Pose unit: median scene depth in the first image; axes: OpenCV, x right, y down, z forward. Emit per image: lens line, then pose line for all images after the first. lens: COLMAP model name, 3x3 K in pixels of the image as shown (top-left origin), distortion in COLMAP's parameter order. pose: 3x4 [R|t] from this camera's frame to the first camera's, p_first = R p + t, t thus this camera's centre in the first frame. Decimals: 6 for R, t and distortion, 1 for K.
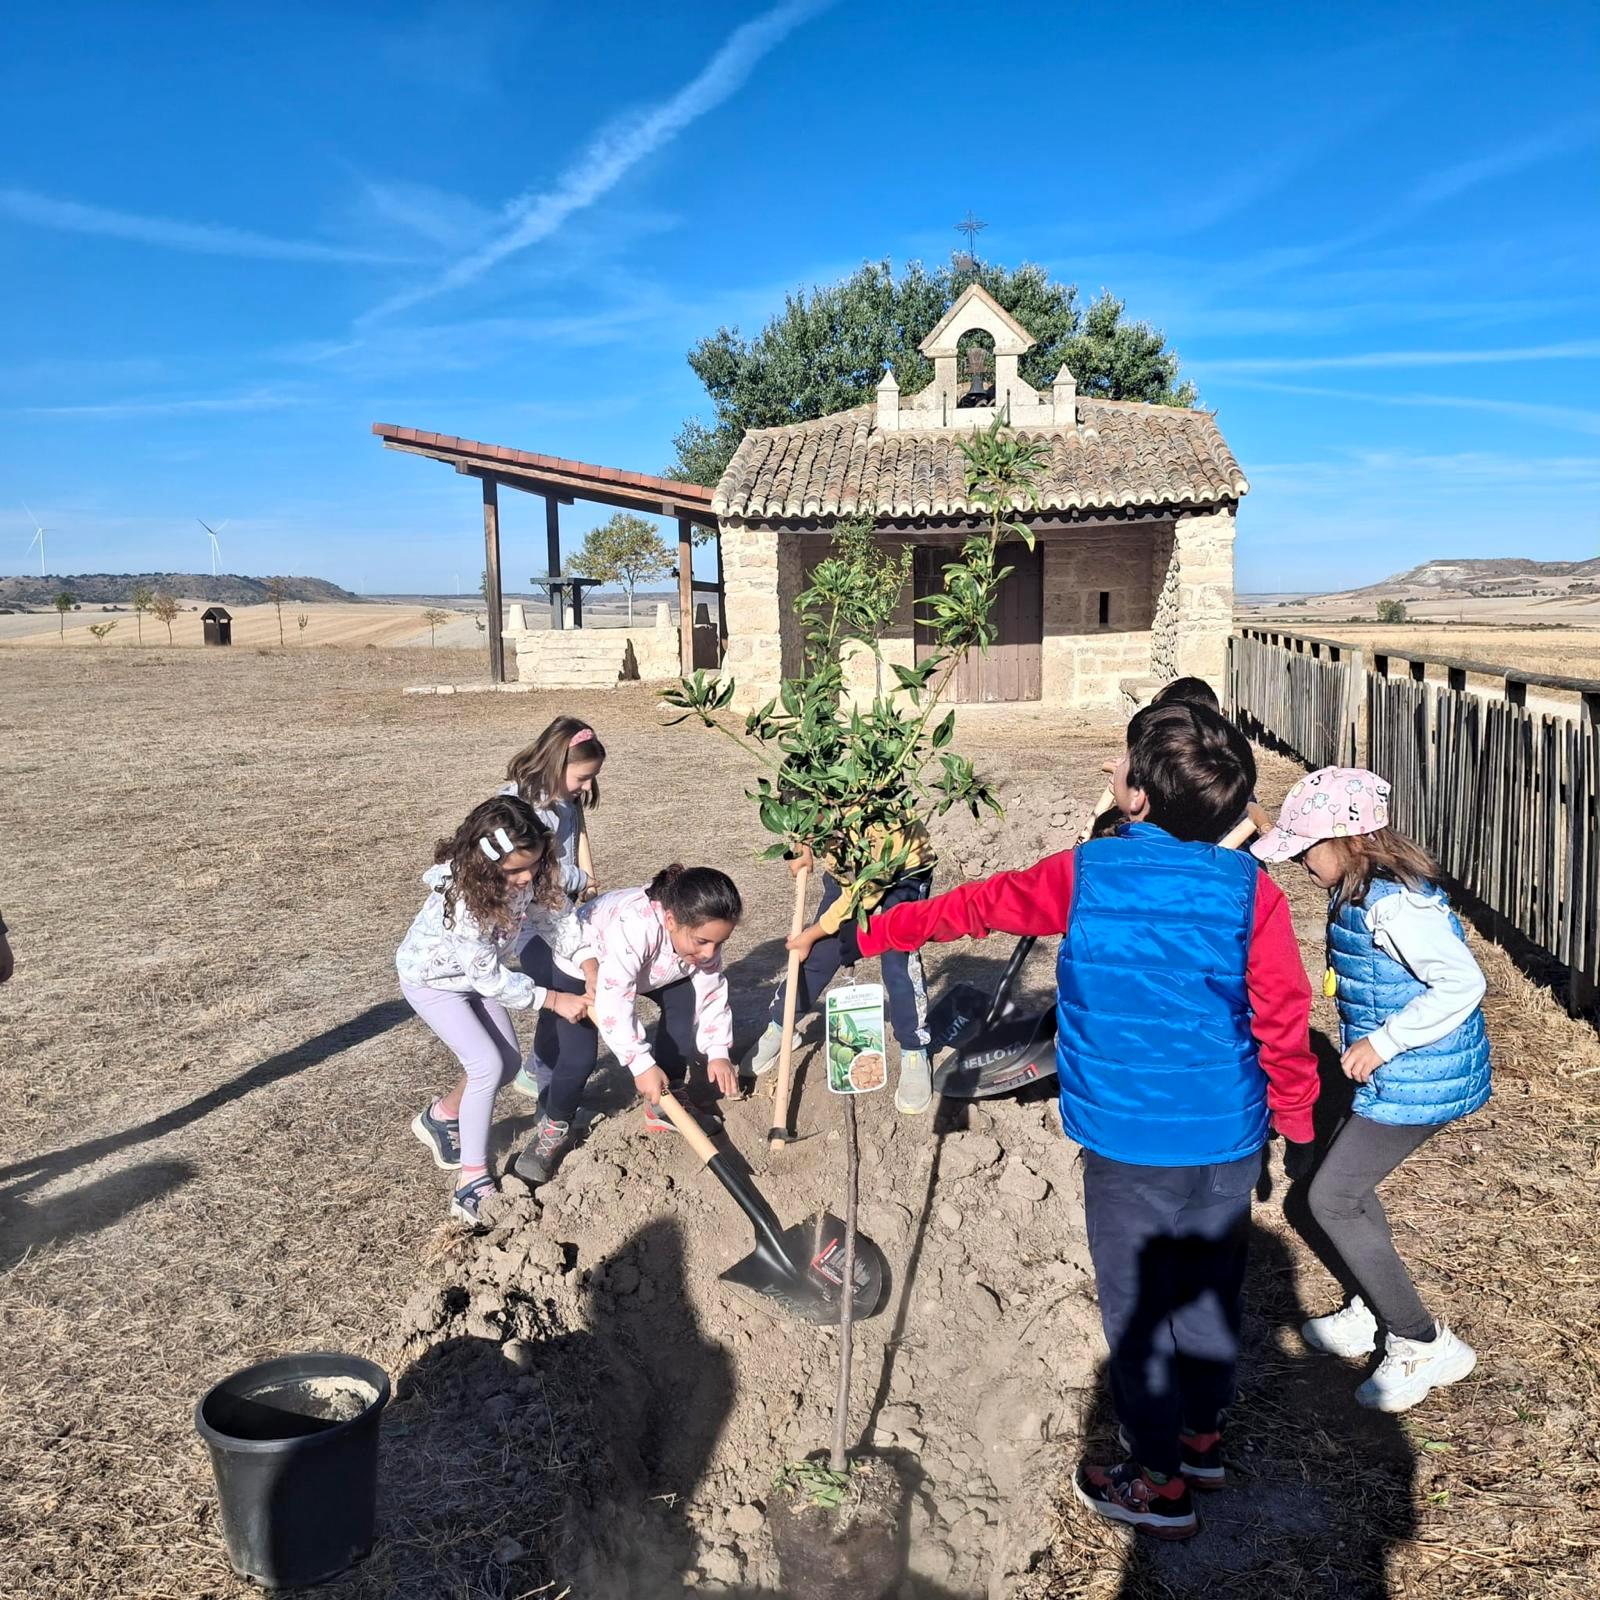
lens RADIAL K [[1603.8, 0, 793.9], [0, 1603.8, 802.5], [0, 0, 1]] dist [-0.028960, 0.000000]
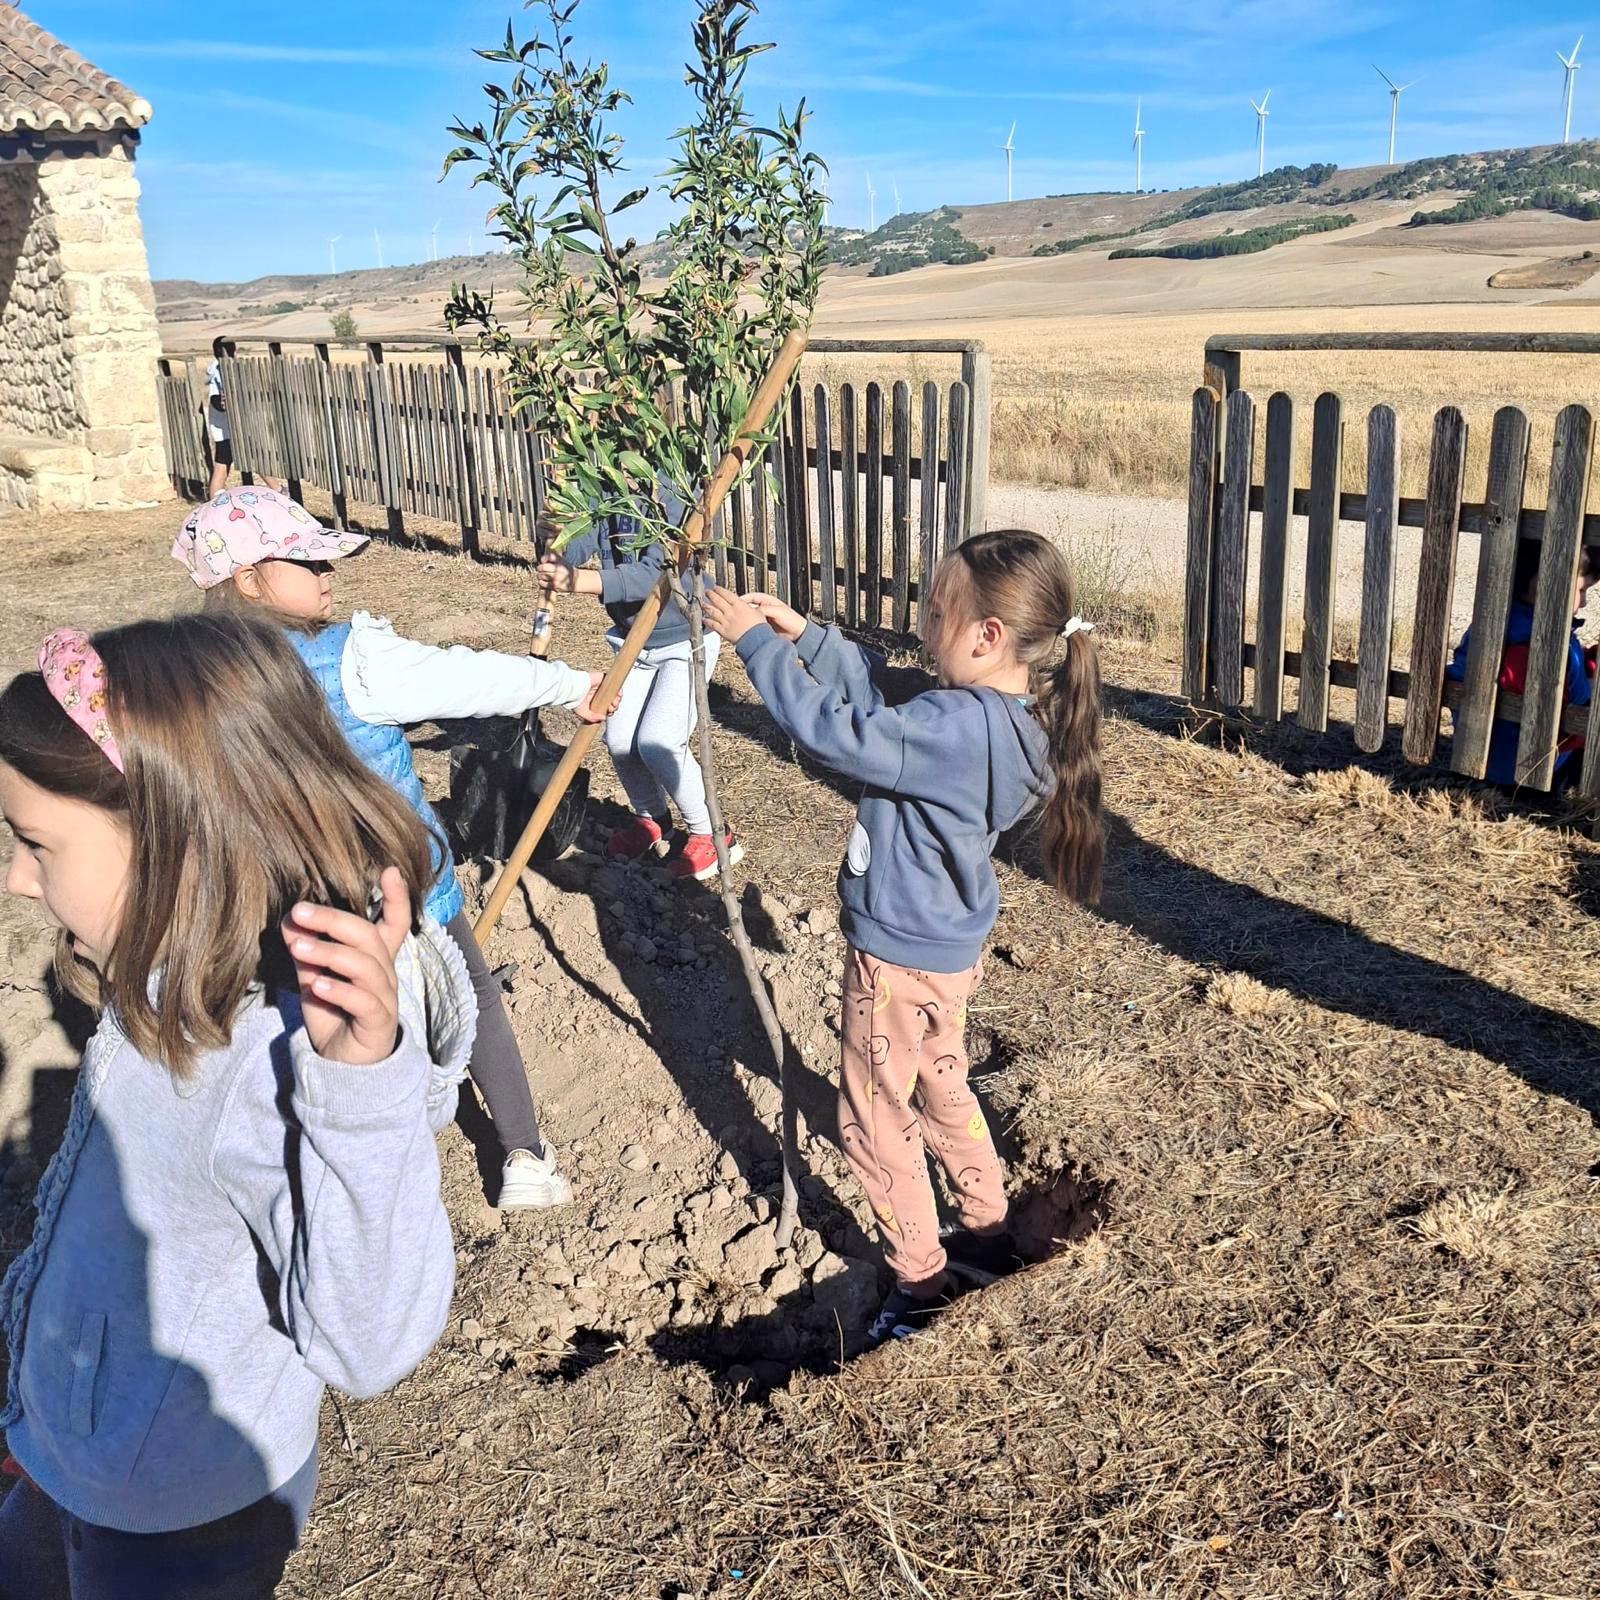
lens RADIAL K [[1603.8, 0, 800.8], [0, 1603.8, 833.5], [0, 0, 1]] dist [-0.028960, 0.000000]
pose [[0.698230, -0.230086, 0.677891, -0.020276], [0.105025, 0.969619, 0.220927, -0.034954], [-0.708128, -0.083063, 0.701182, 0.365812]]
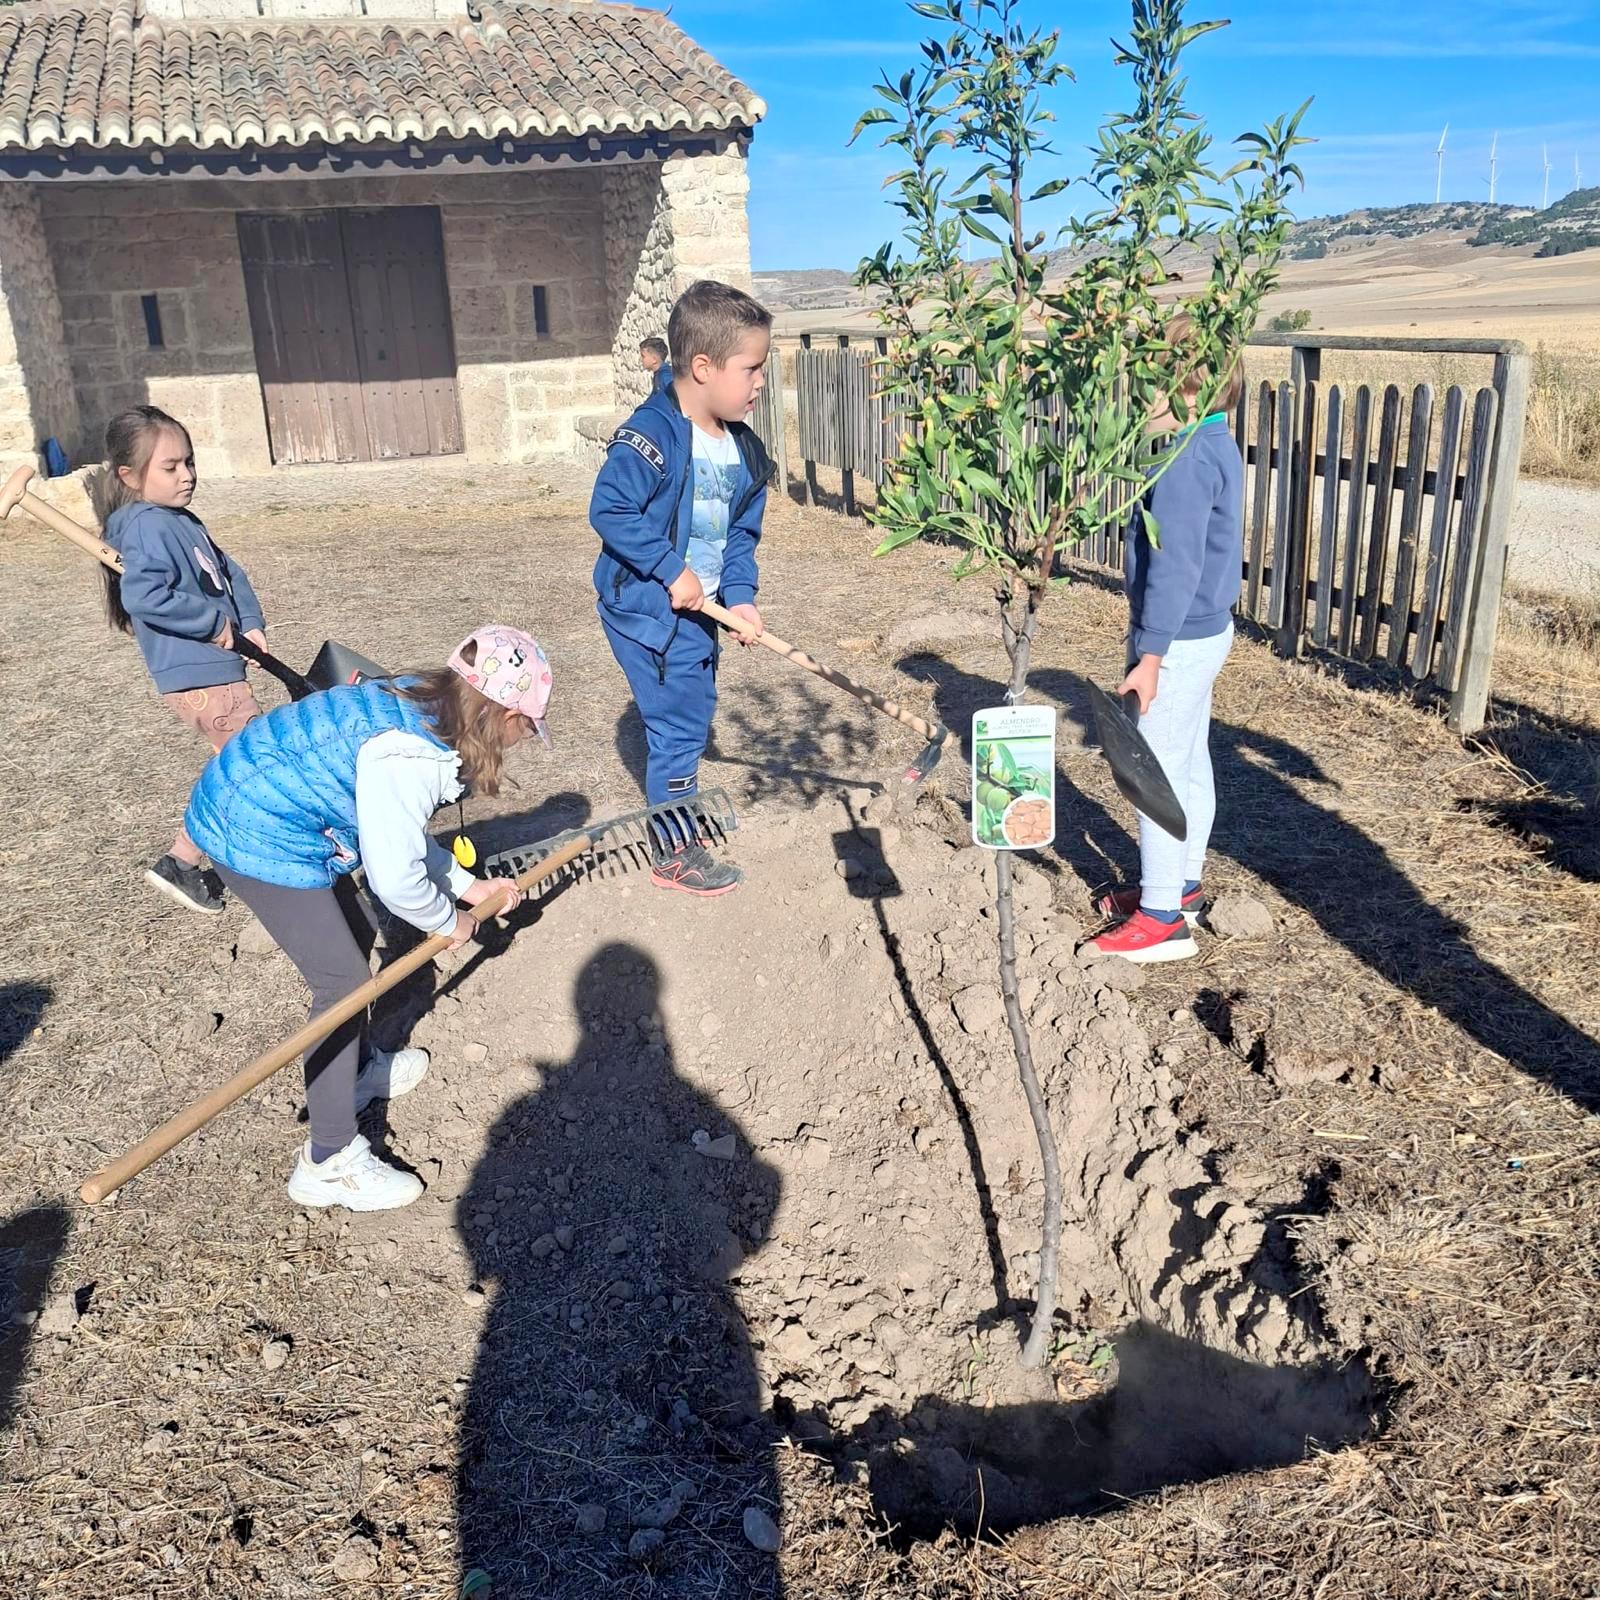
lens RADIAL K [[1603.8, 0, 796.5], [0, 1603.8, 800.4], [0, 0, 1]] dist [-0.028960, 0.000000]
pose [[0.914178, -0.135152, 0.382115, 0.008325], [0.069731, 0.981155, 0.180204, -0.036059], [-0.399269, -0.138093, 0.906374, 0.362059]]
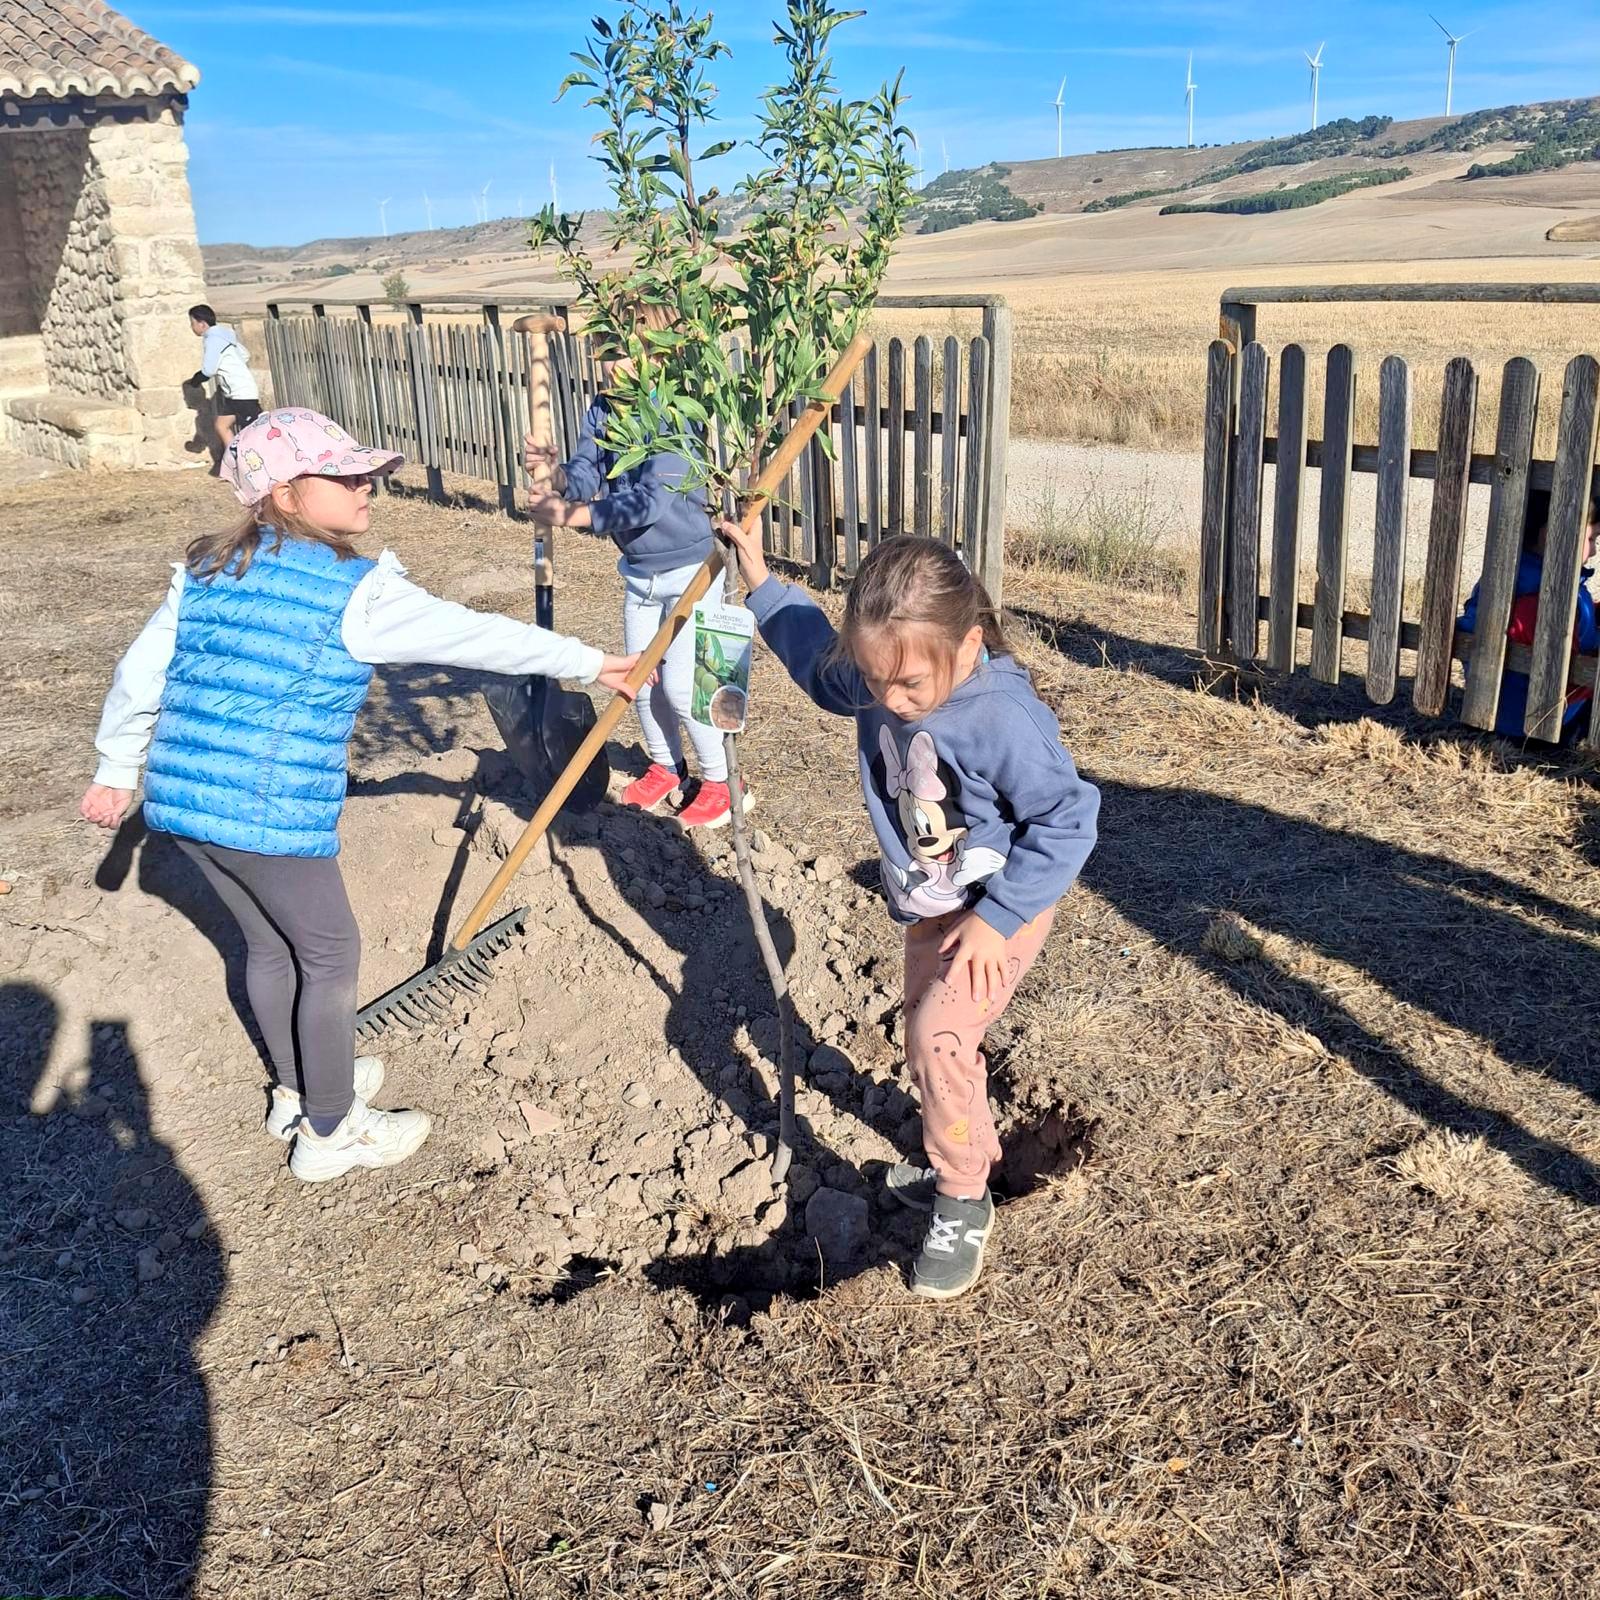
lens RADIAL K [[1603.8, 0, 789.8], [0, 1603.8, 804.6], [0, 0, 1]] dist [-0.028960, 0.000000]
pose [[0.723708, -0.231647, 0.650067, -0.019306], [0.109080, 0.968536, 0.223695, -0.033718], [-0.681432, -0.090981, 0.726205, 0.359939]]
